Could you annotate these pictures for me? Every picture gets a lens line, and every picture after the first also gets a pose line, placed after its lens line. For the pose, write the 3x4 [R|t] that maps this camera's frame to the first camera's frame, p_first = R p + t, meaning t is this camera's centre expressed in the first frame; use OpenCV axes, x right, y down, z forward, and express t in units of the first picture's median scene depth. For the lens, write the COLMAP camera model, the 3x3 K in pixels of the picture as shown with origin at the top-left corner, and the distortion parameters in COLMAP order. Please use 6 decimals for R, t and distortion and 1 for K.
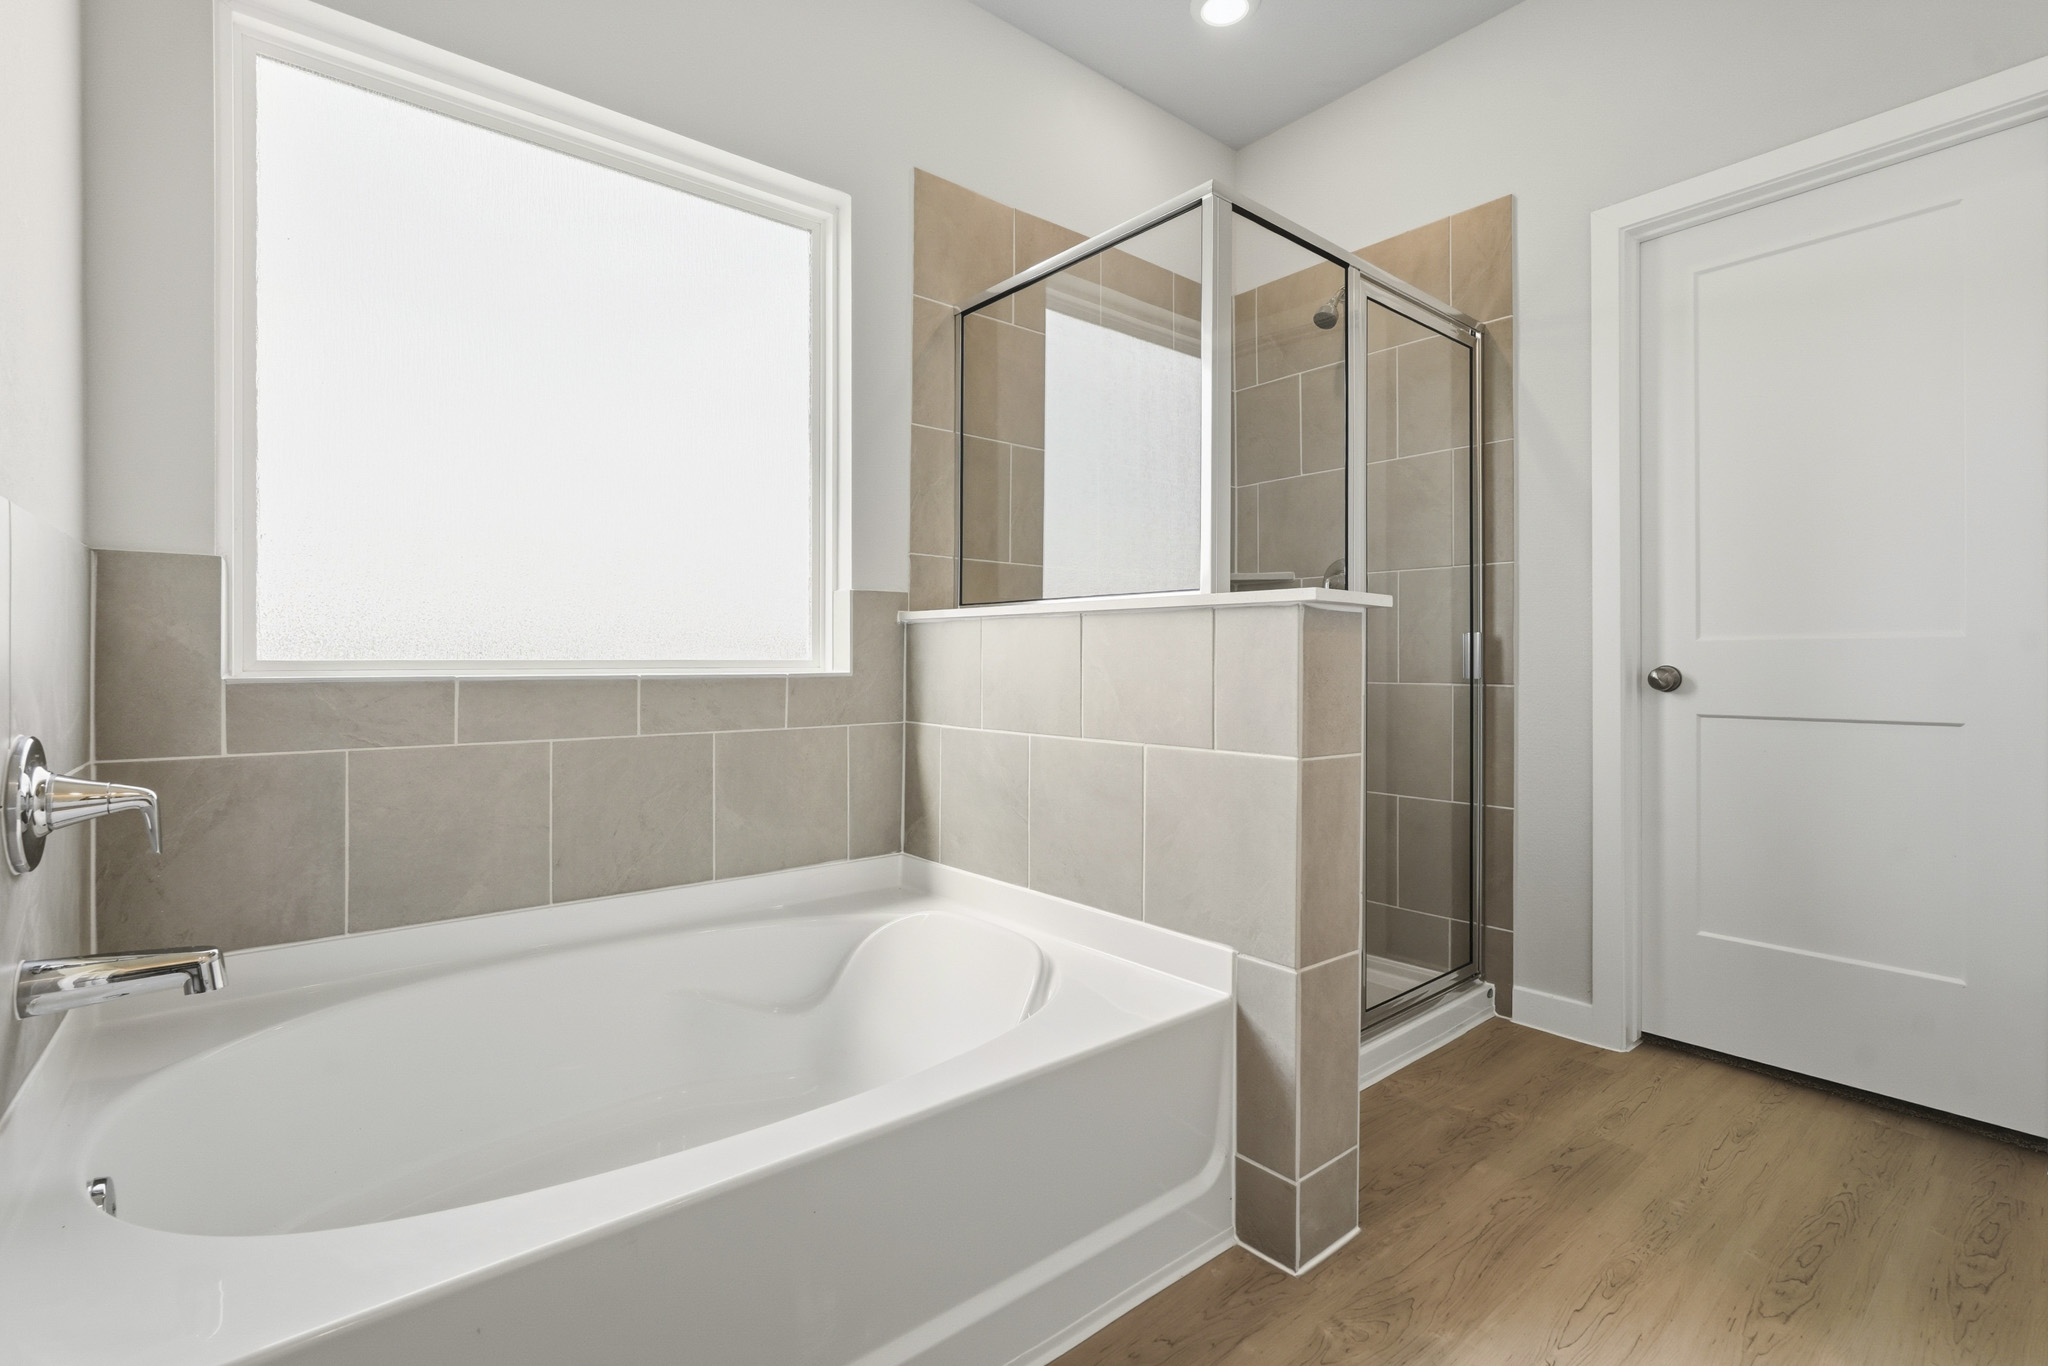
lens RADIAL K [[922.8, 0, 1027.7], [0, 922.8, 676.3], [0, 0, 1]] dist [-0.016735, 0.000977]
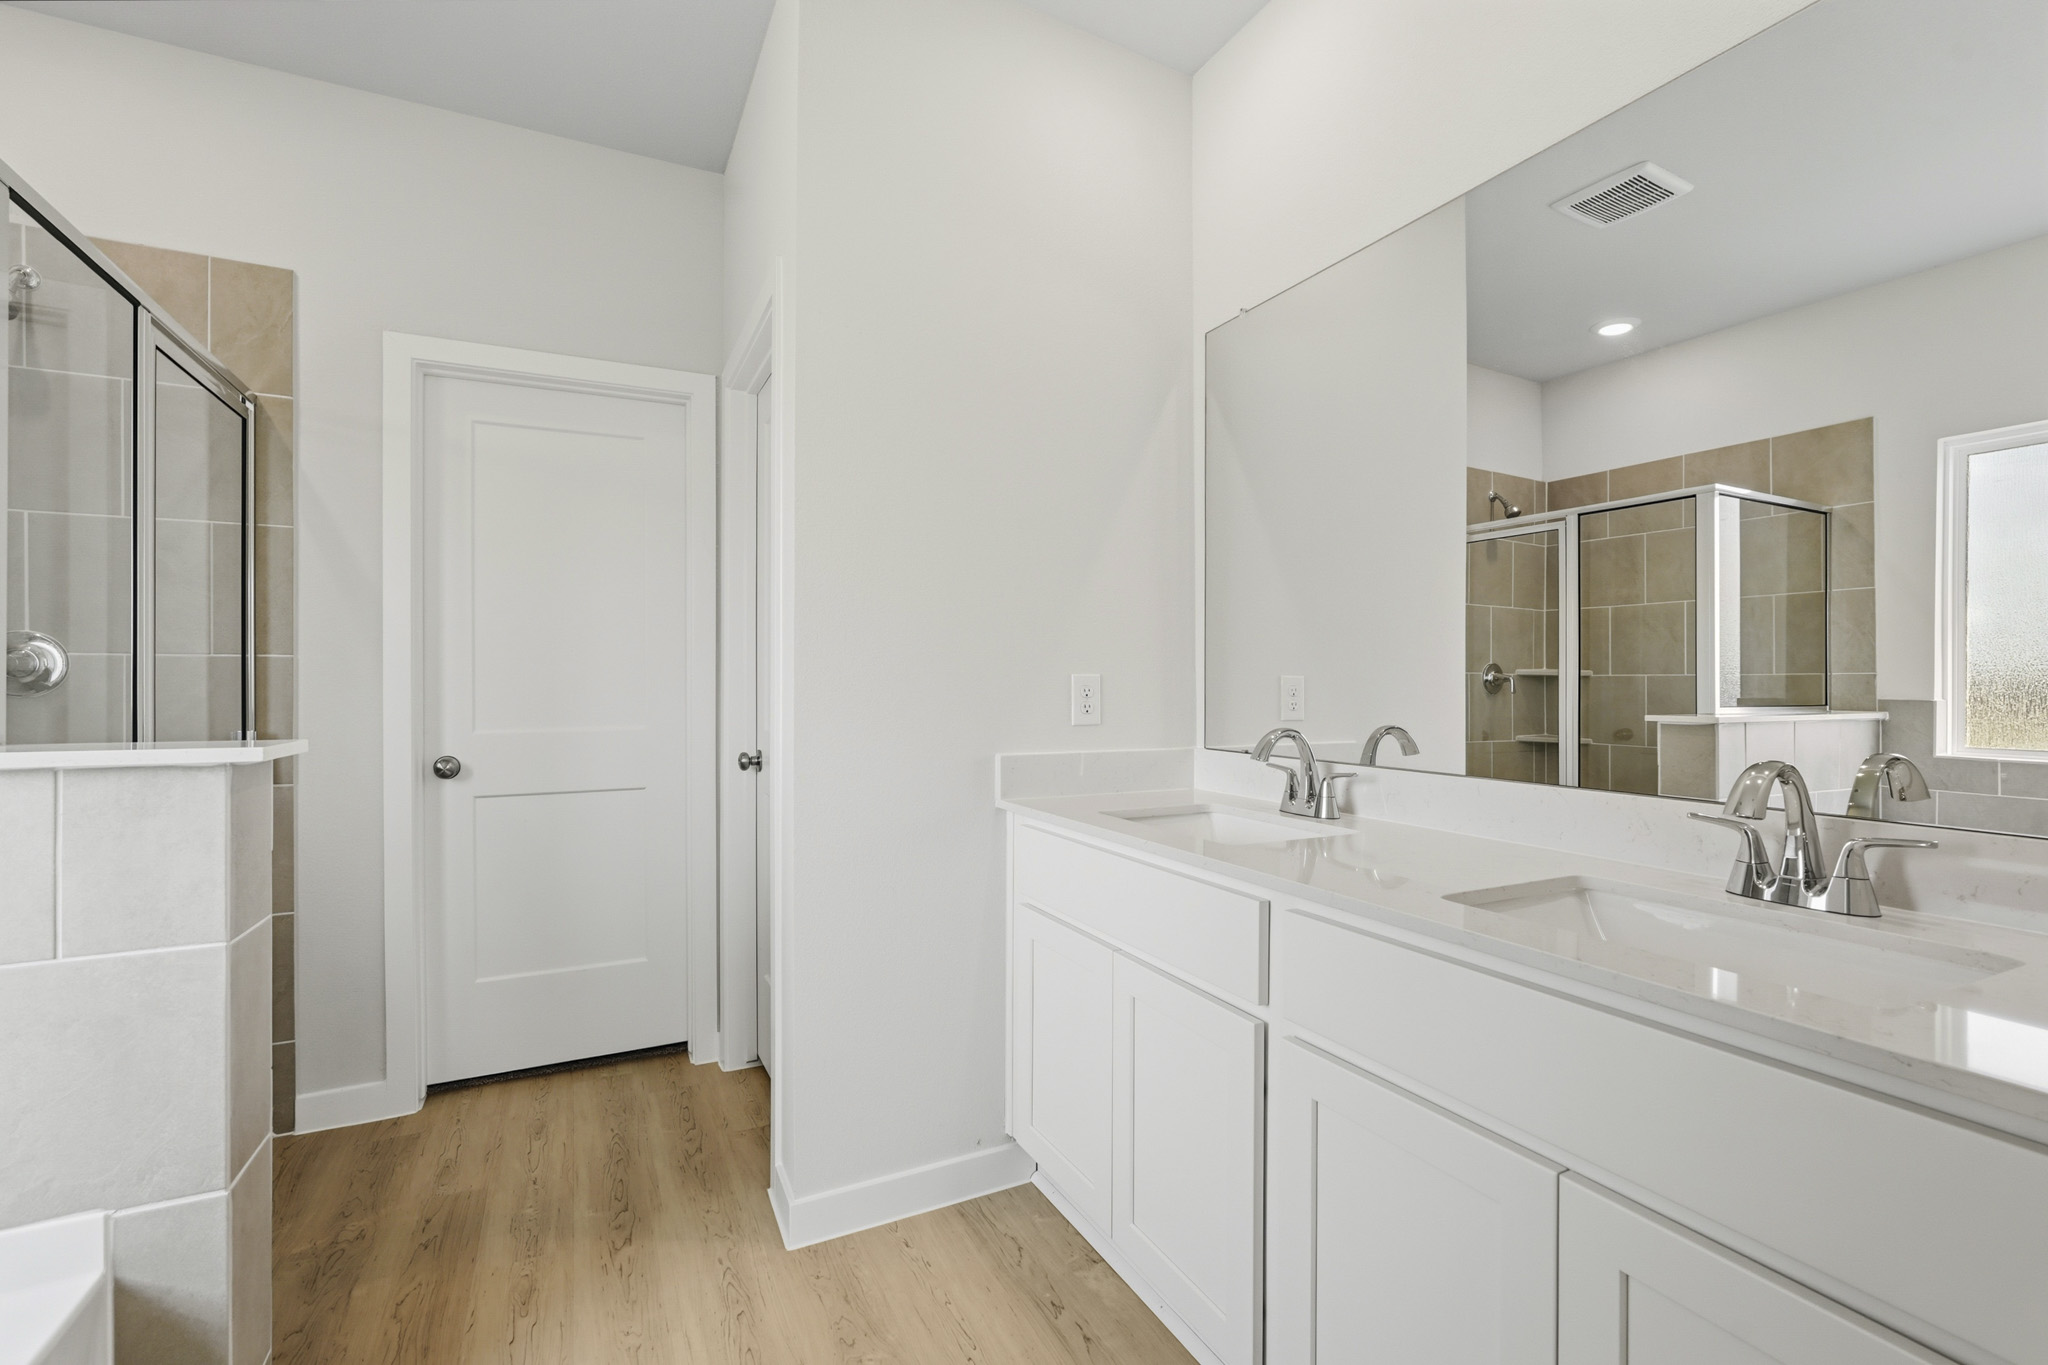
lens RADIAL K [[922.8, 0, 1031.1], [0, 922.8, 669.8], [0, 0, 1]] dist [-0.016735, 0.000977]
pose [[0.189158, -0.005202, 0.981933, -0.304325], [0.007440, 0.999965, 0.003864, -0.126337], [-0.981919, 0.006575, 0.189190, 0.077314]]
